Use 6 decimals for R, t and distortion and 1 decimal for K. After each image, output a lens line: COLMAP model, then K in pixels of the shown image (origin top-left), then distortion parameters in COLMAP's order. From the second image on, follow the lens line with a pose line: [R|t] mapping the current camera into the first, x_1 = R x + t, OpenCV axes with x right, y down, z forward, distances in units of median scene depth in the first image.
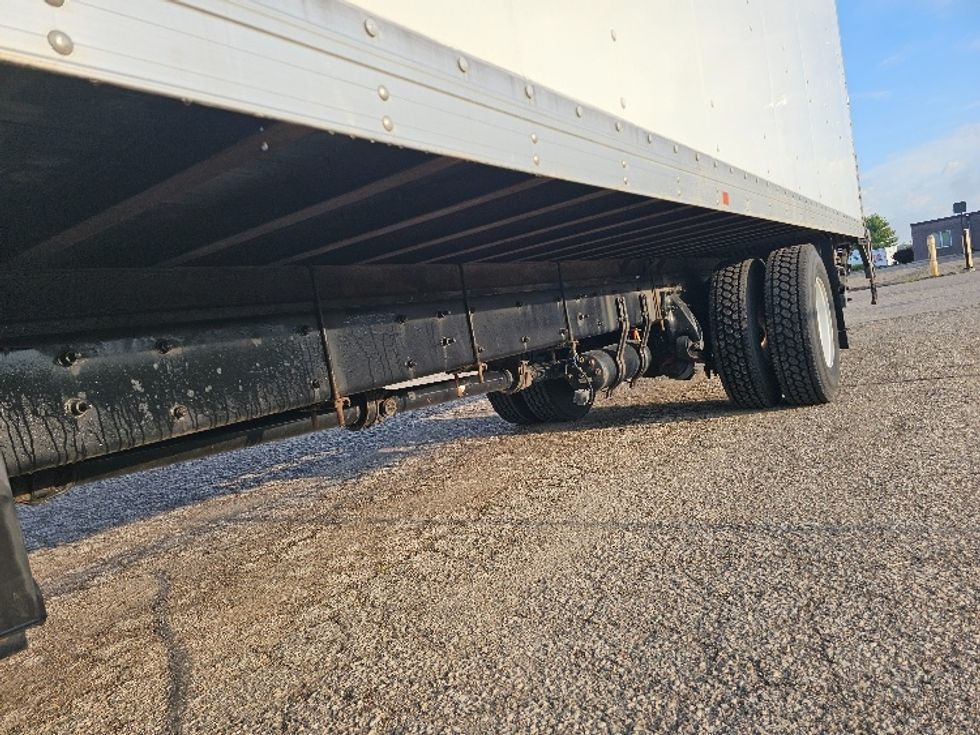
lens RADIAL K [[651.9, 0, 492.2], [0, 651.9, 381.2], [0, 0, 1]] dist [0.032827, -0.005426]
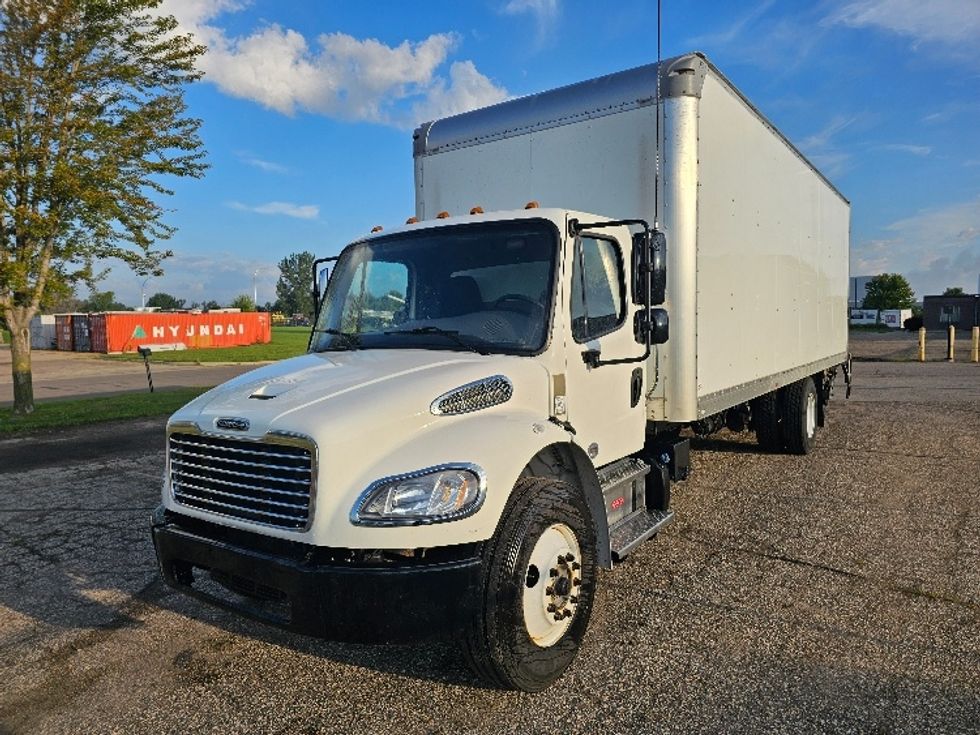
lens RADIAL K [[656.3, 0, 488.2], [0, 656.3, 389.4], [0, 0, 1]] dist [0.034919, 0.000084]
pose [[0.988826, 0.148993, -0.004971, -0.365211], [-0.148813, 0.988511, 0.026475, -0.054458], [0.008858, -0.025440, 0.999637, -0.798145]]
